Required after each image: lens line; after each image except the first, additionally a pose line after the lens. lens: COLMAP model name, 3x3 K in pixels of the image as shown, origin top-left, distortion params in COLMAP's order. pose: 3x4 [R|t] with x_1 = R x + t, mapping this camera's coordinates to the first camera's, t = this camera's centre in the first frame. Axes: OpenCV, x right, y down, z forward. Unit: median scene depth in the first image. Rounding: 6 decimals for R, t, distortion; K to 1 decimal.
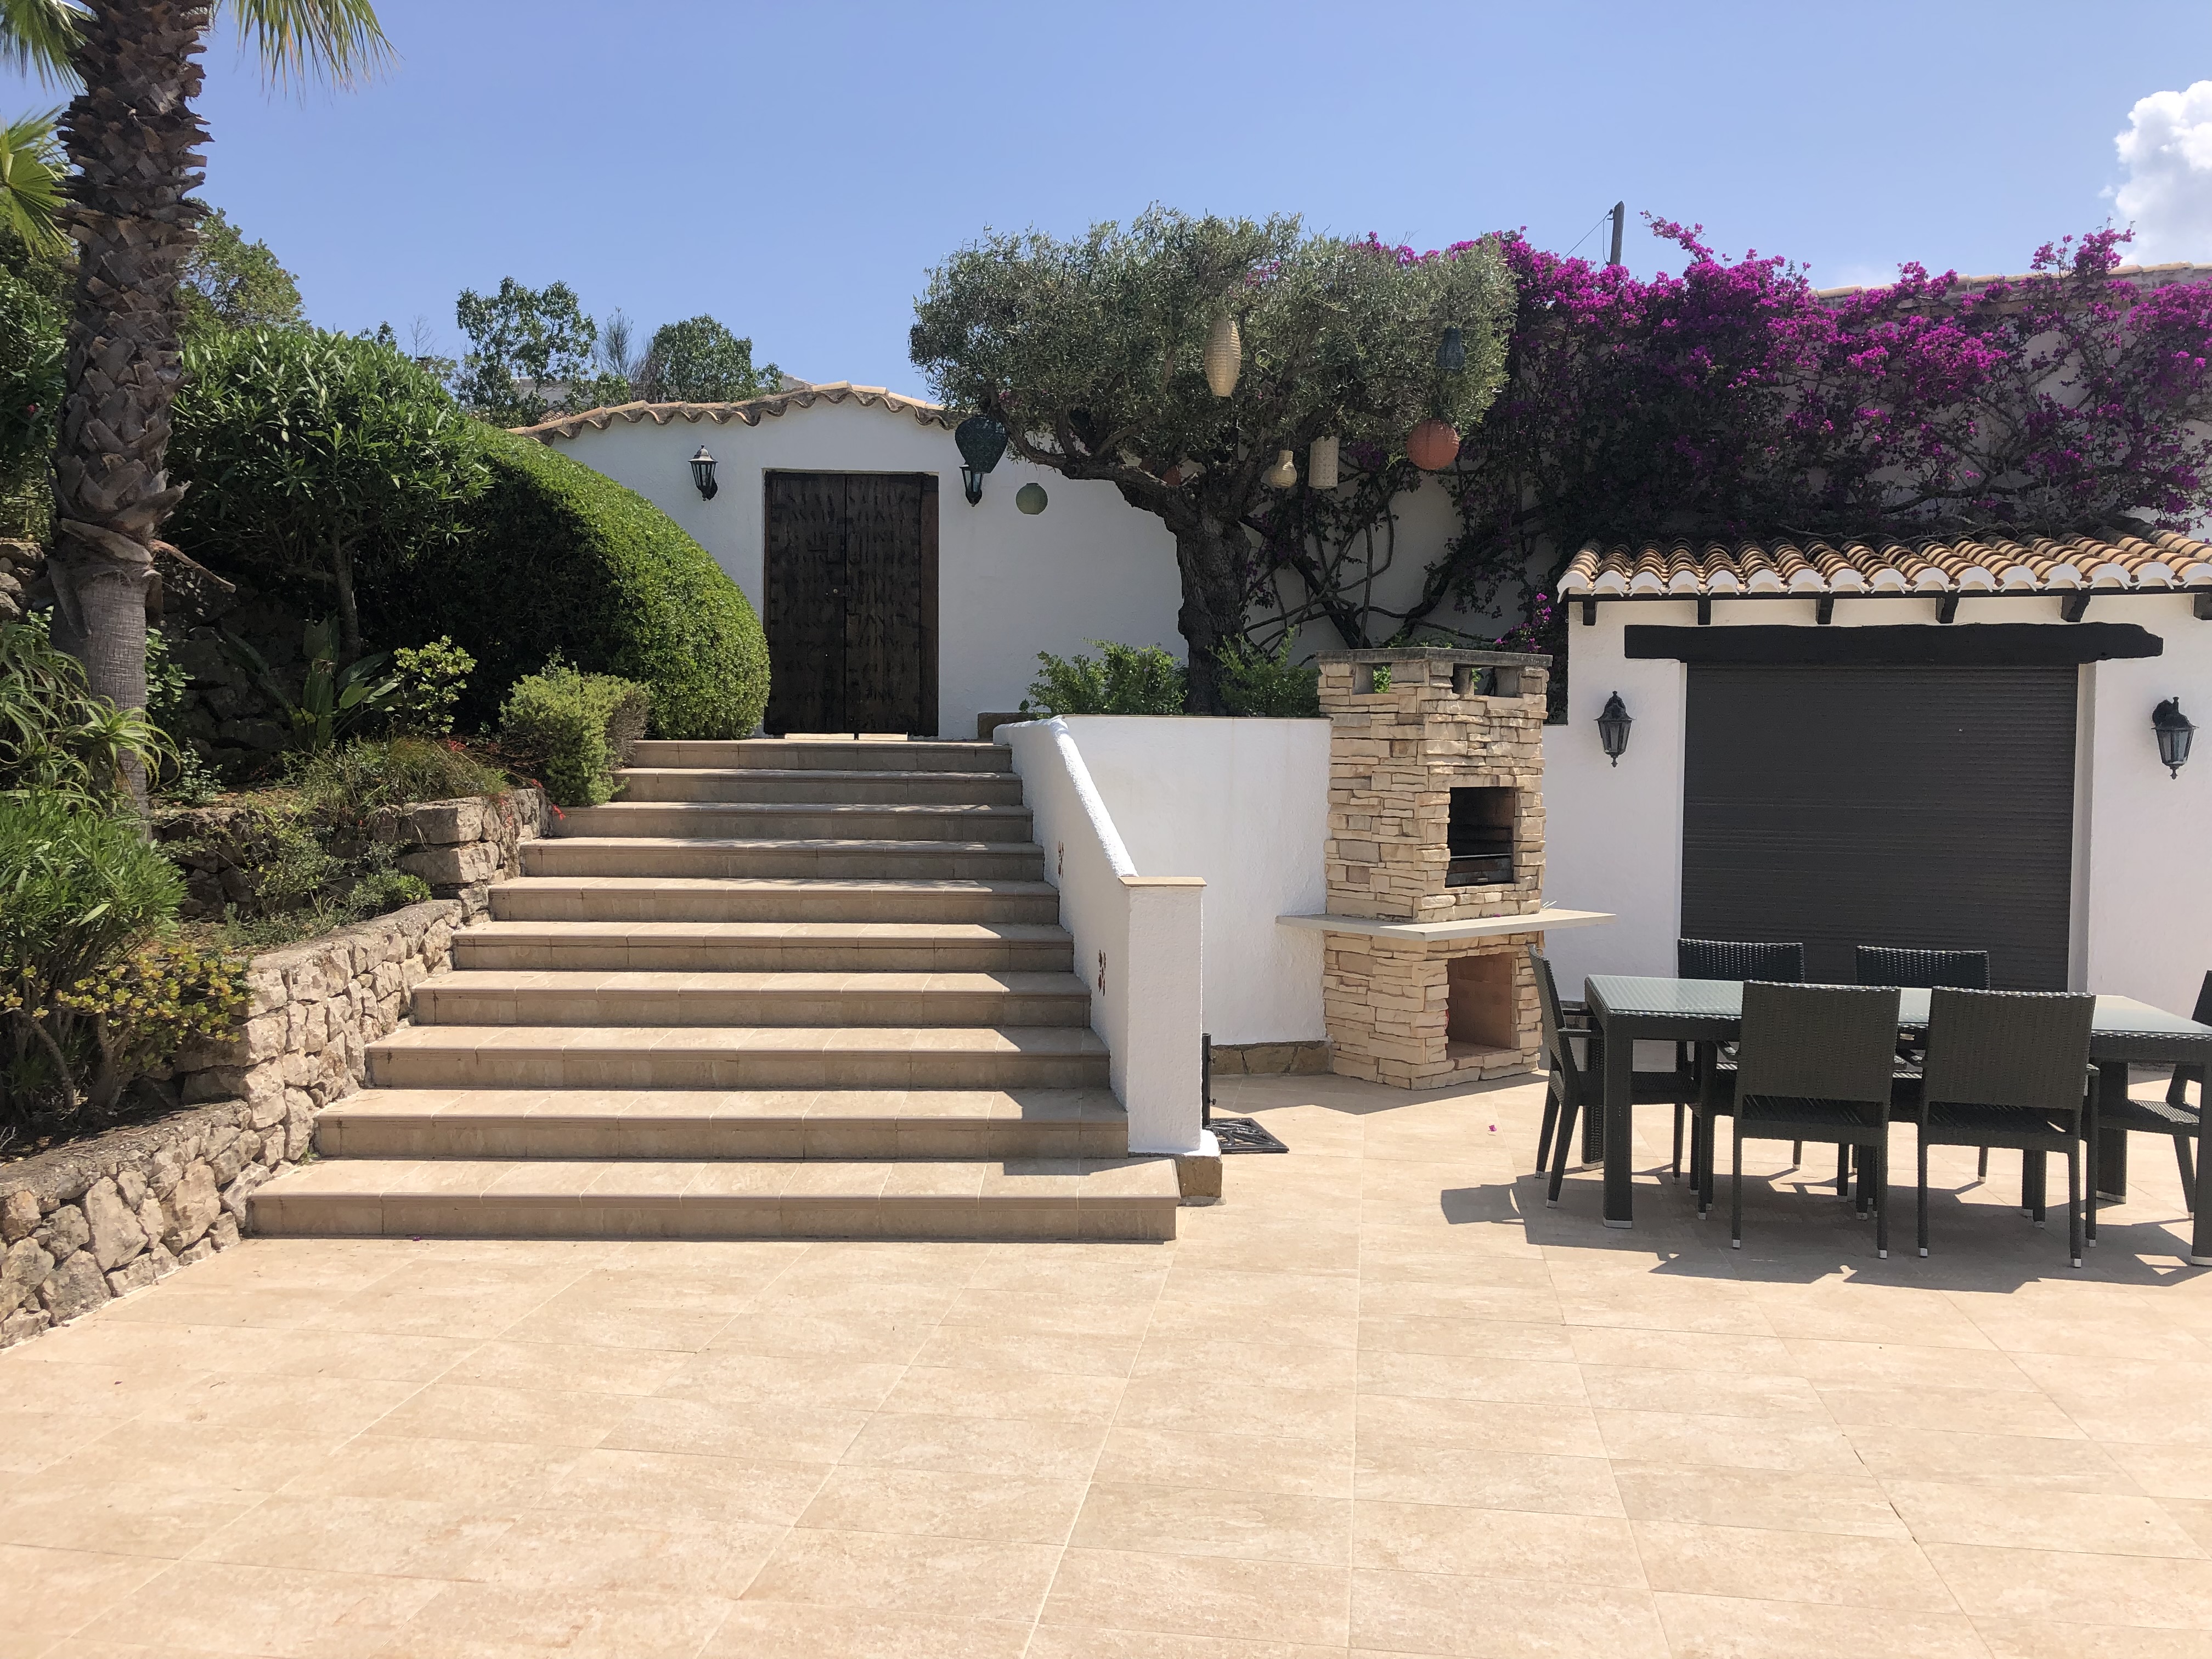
lens RADIAL K [[1690.1, 0, 1159.2], [0, 1690.1, 845.7], [0, 0, 1]] dist [0.045517, 0.001105]
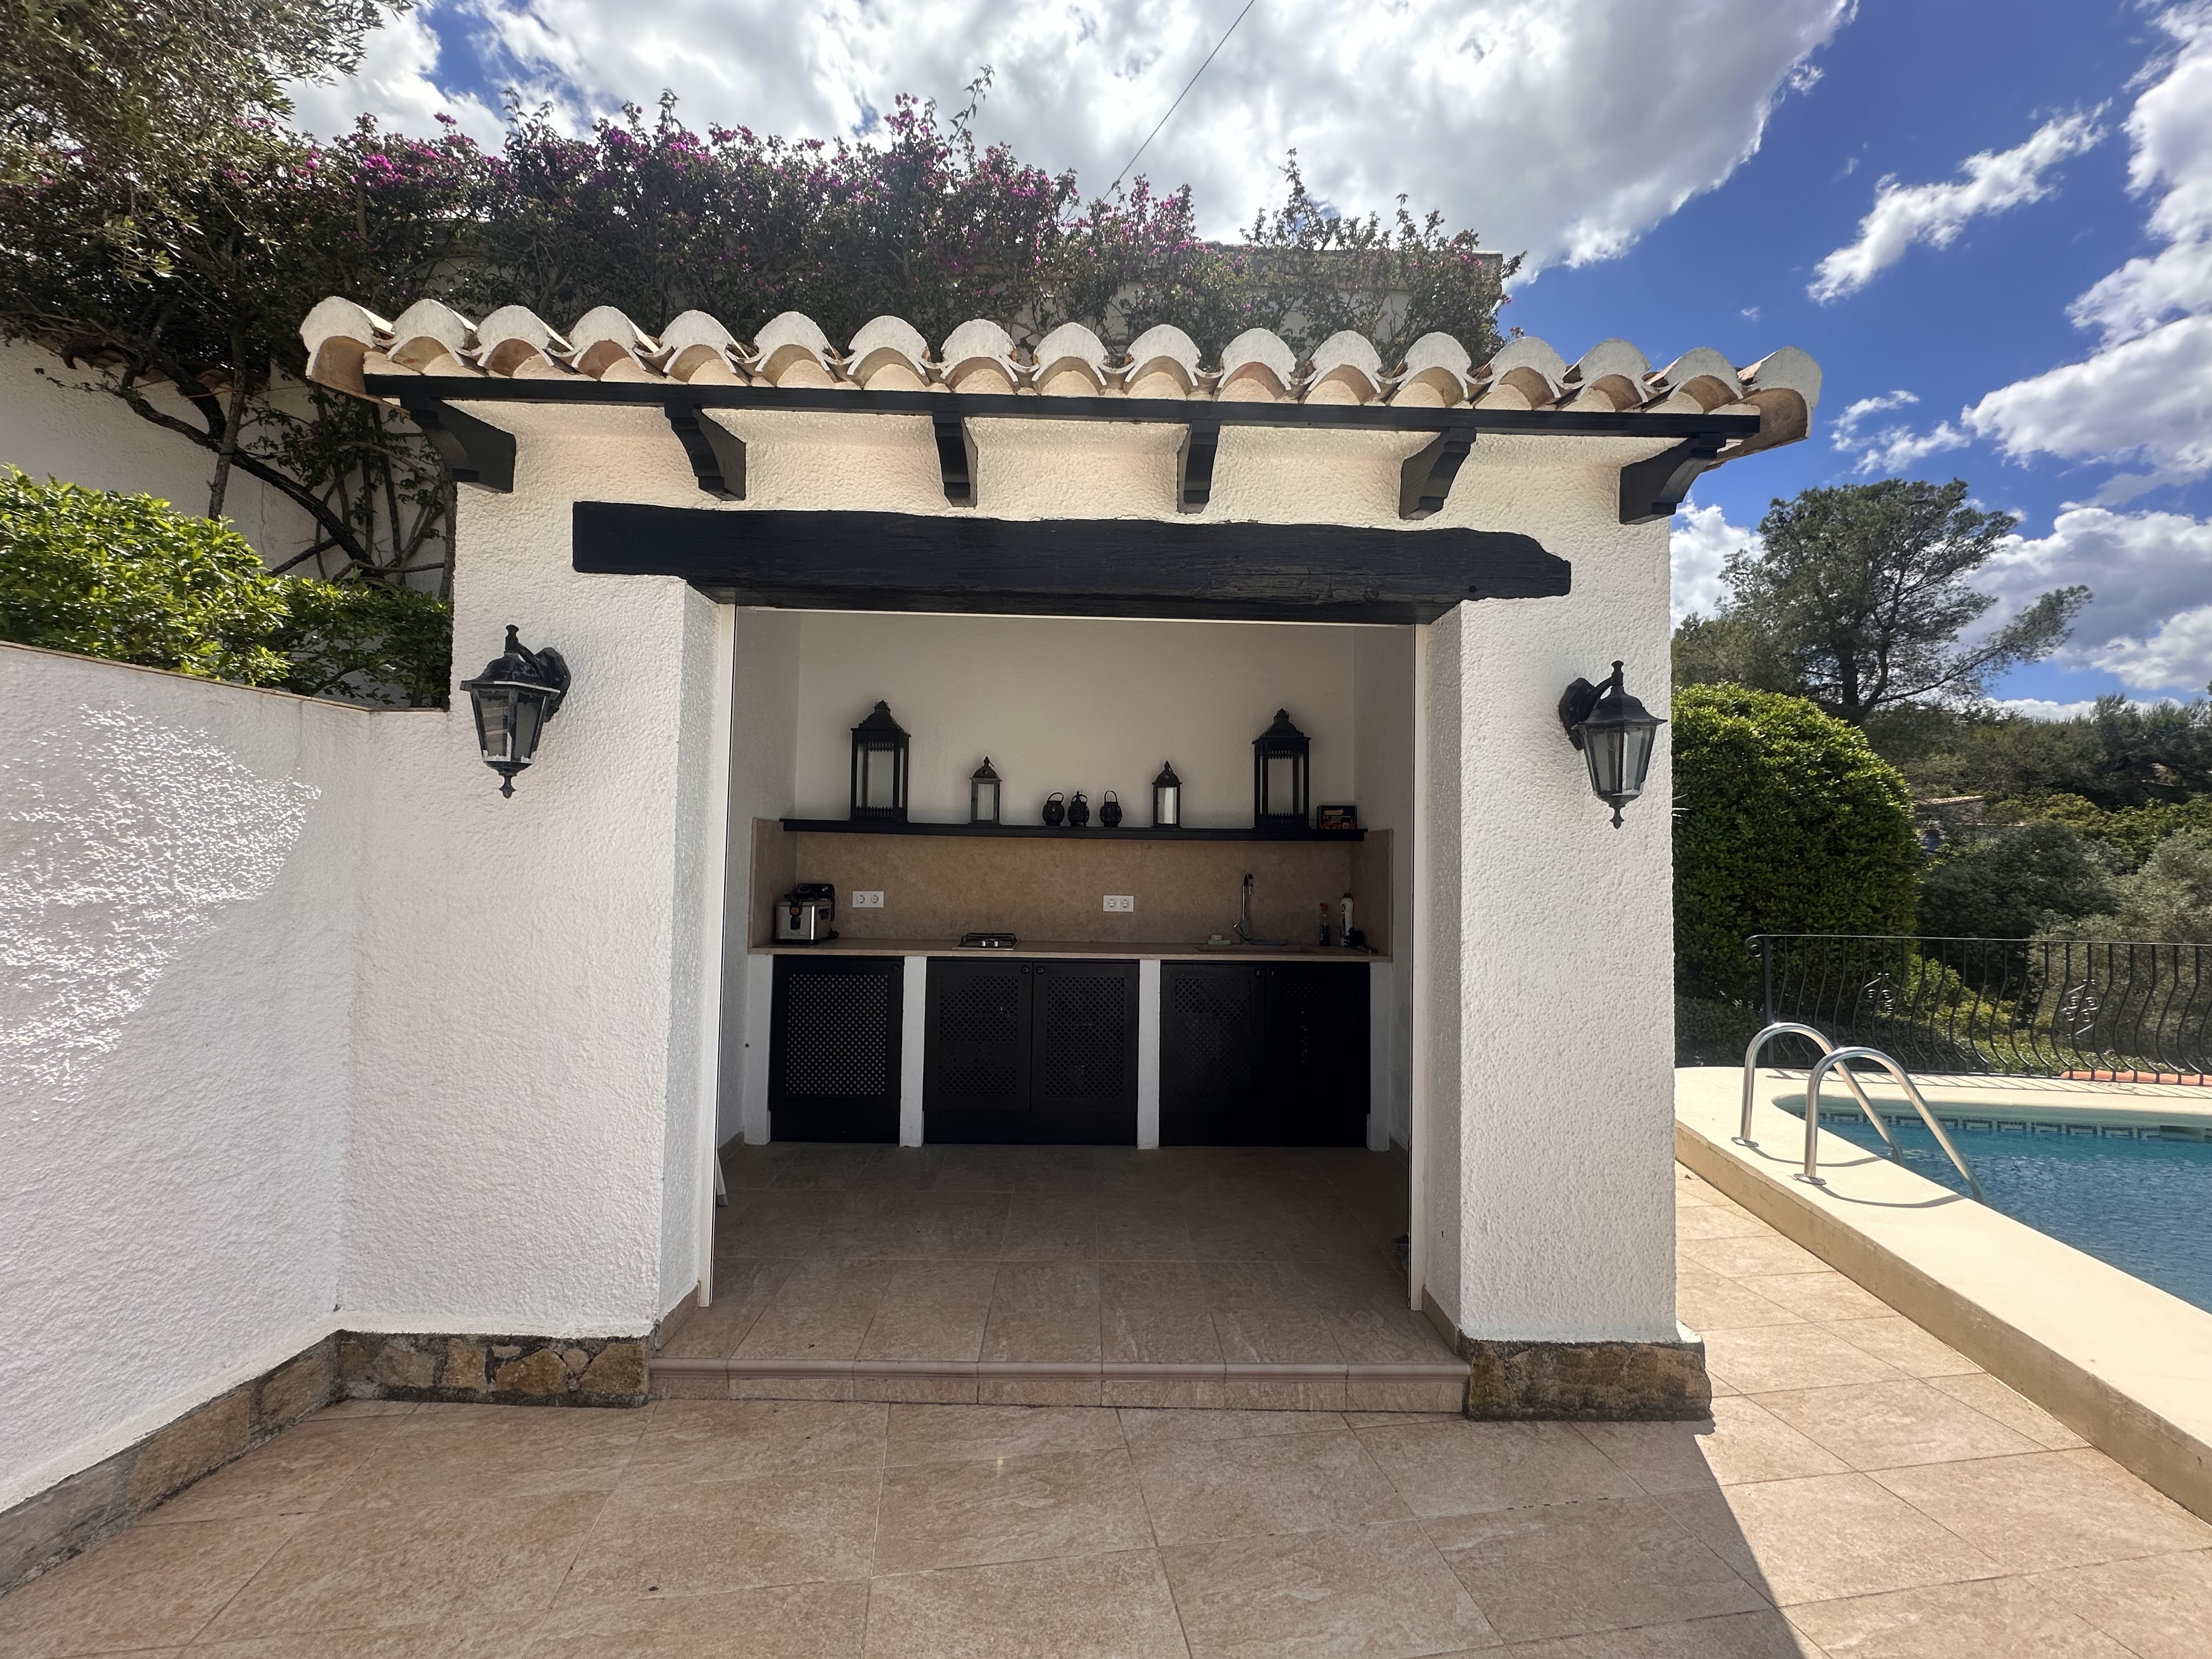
lens RADIAL K [[891.3, 0, 1093.3], [0, 891.3, 844.1], [0, 0, 1]] dist [0.018031, 0.000062]
pose [[0.957536, 0.009975, 0.288142, 0.372110], [0.013755, 0.996683, -0.080214, -0.015445], [-0.287986, 0.080771, 0.954222, 0.797975]]
